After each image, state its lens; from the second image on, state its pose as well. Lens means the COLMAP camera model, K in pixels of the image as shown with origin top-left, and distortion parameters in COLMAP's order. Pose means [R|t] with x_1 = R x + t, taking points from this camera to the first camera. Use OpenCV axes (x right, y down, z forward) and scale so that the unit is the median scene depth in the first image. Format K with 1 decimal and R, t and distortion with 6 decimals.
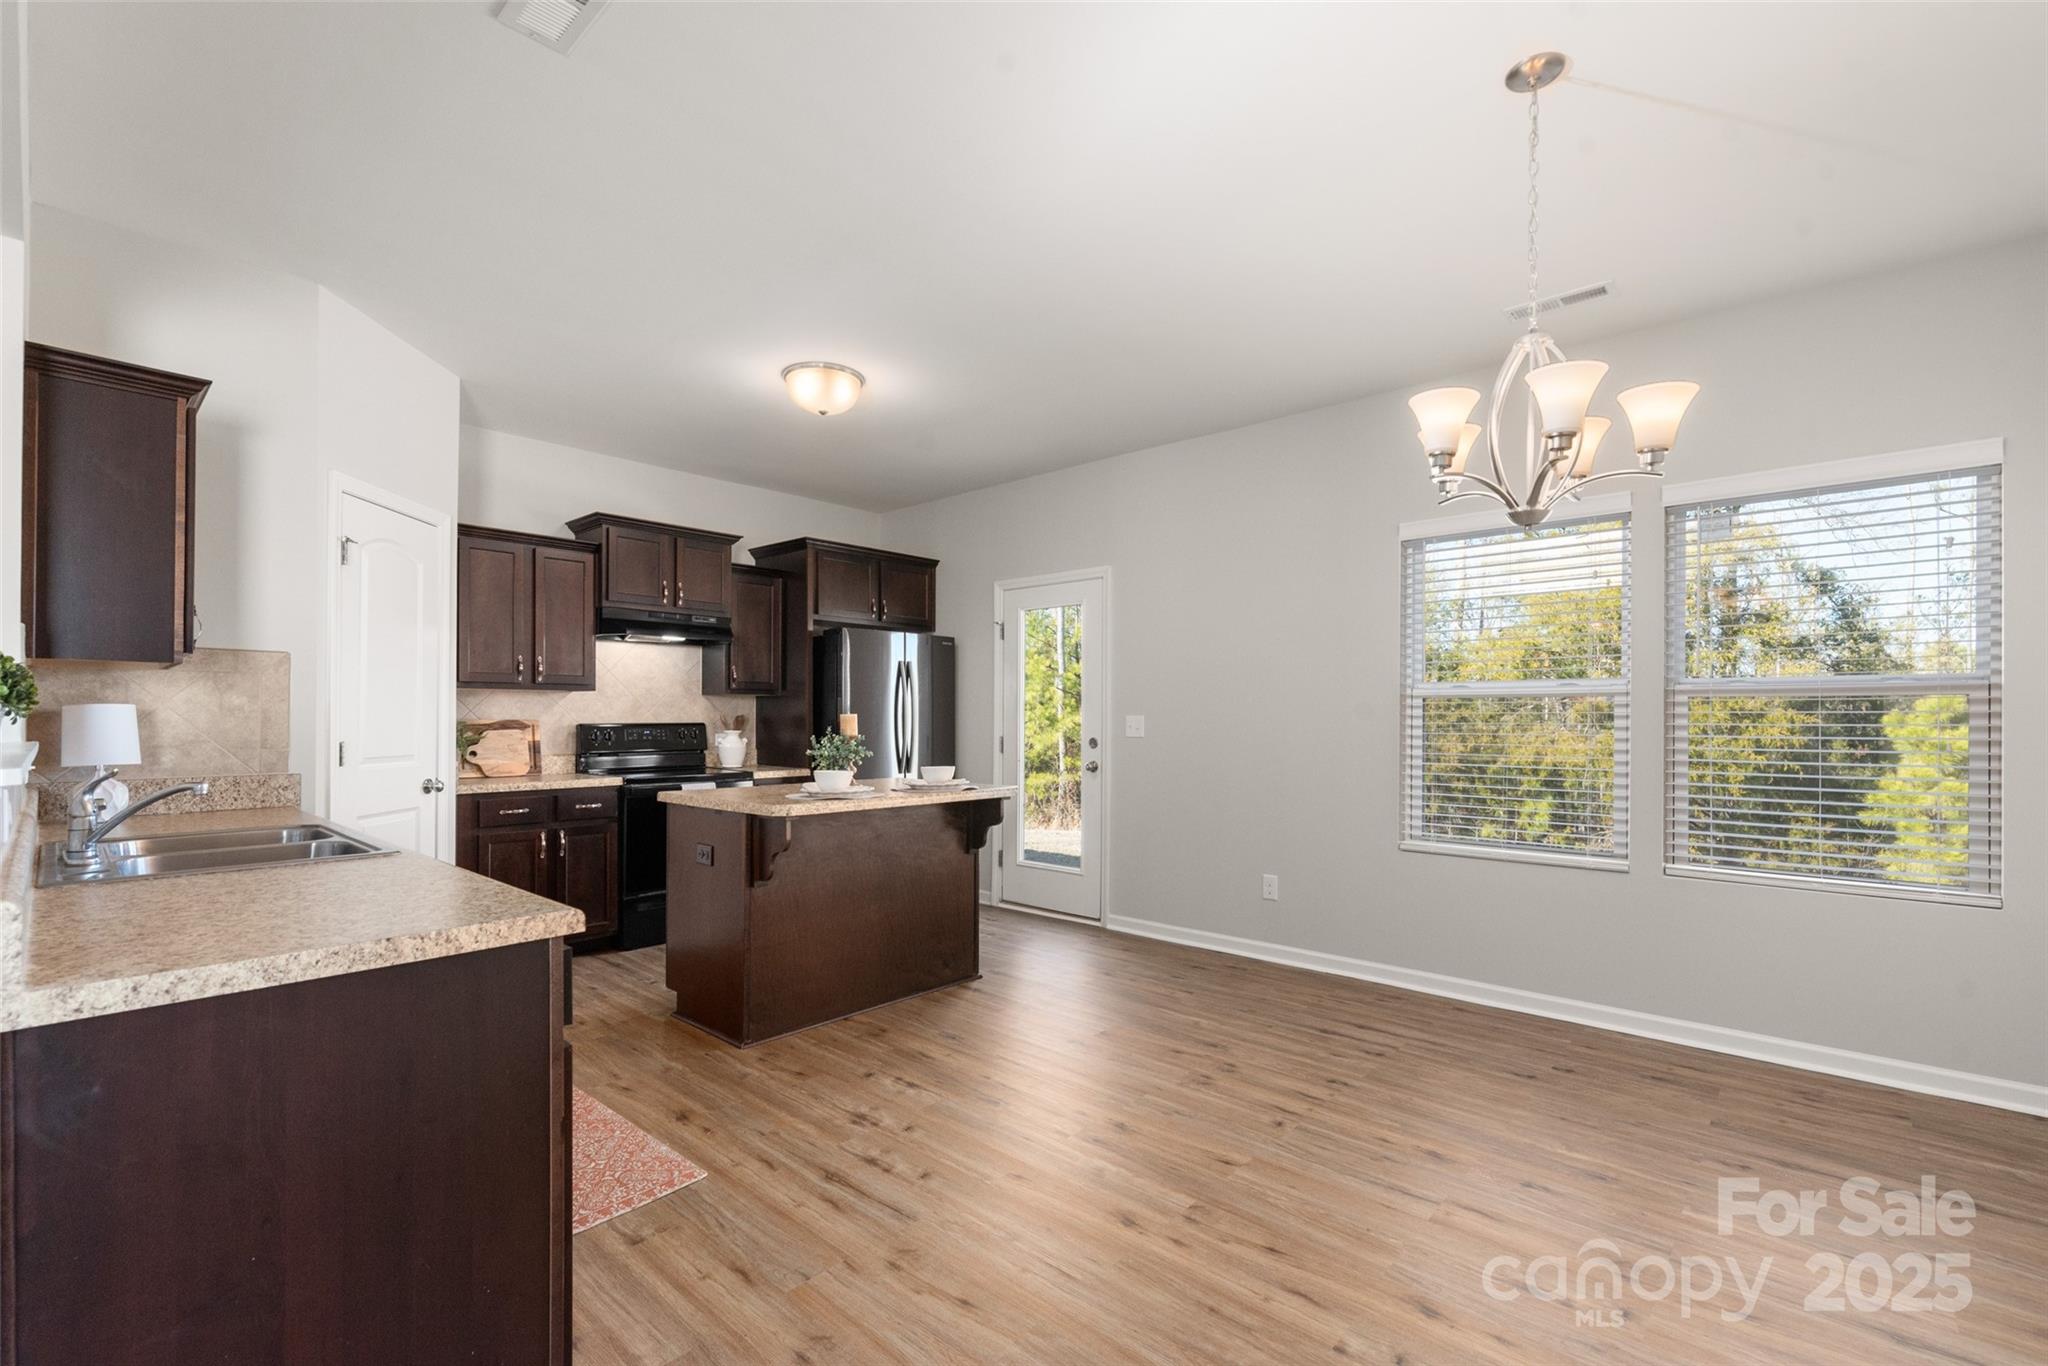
lens RADIAL K [[894.4, 0, 1017.9], [0, 894.4, 714.1], [0, 0, 1]] dist [0.002660, 0.000090]
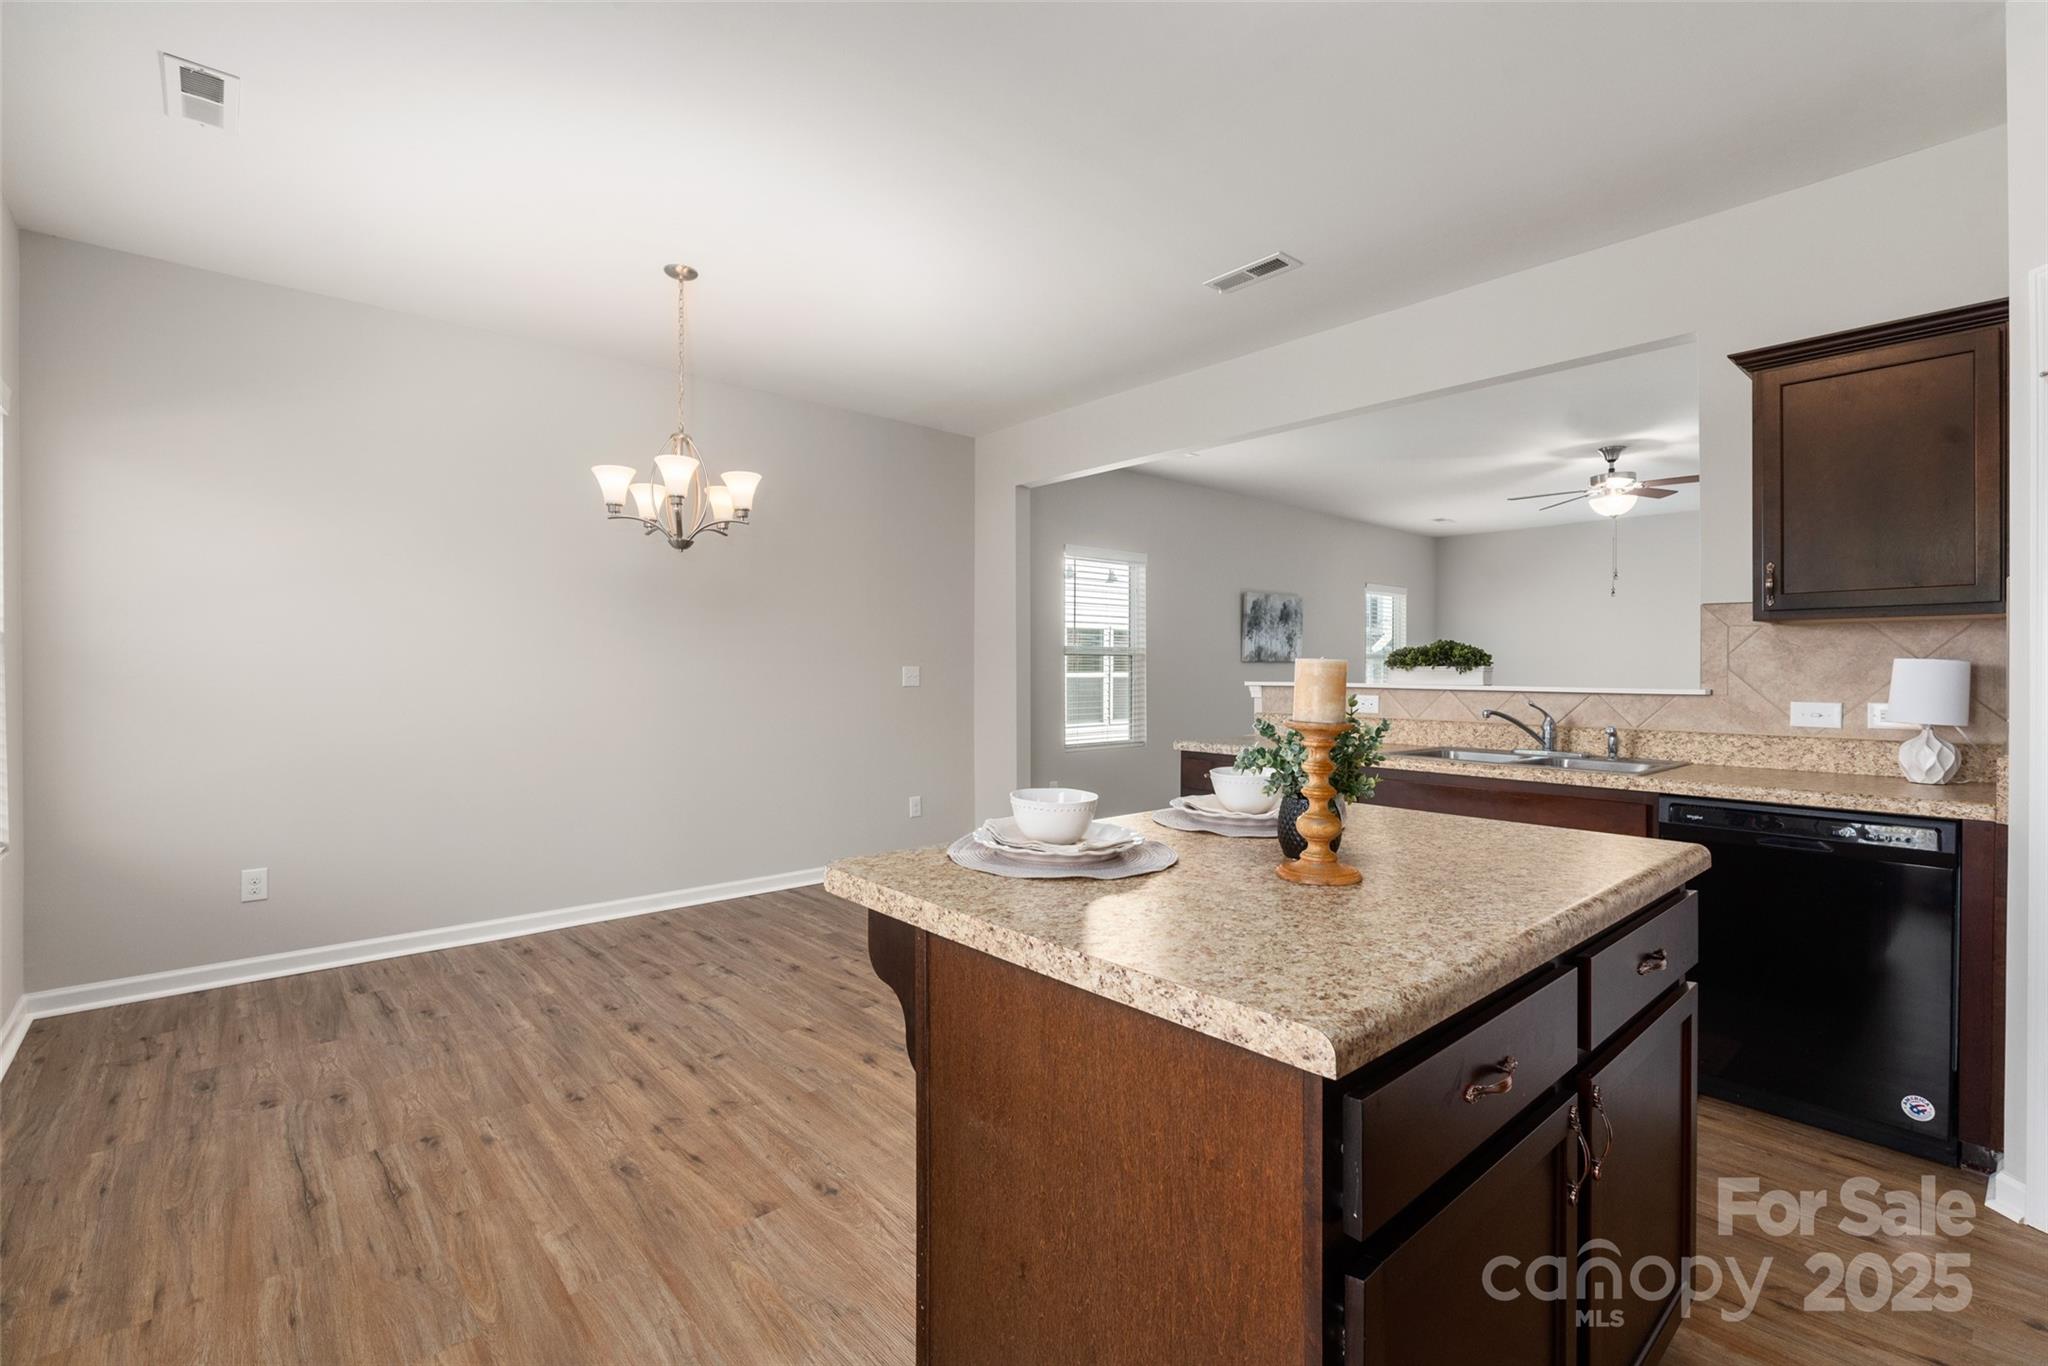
lens RADIAL K [[906.6, 0, 1020.4], [0, 906.6, 676.1], [0, 0, 1]] dist [-0.000035, -0.000565]
pose [[-0.994609, -0.005452, 0.103553, -0.146590], [-0.005258, 0.999984, 0.002141, 0.009213], [-0.103563, 0.001585, -0.994622, 1.787930]]
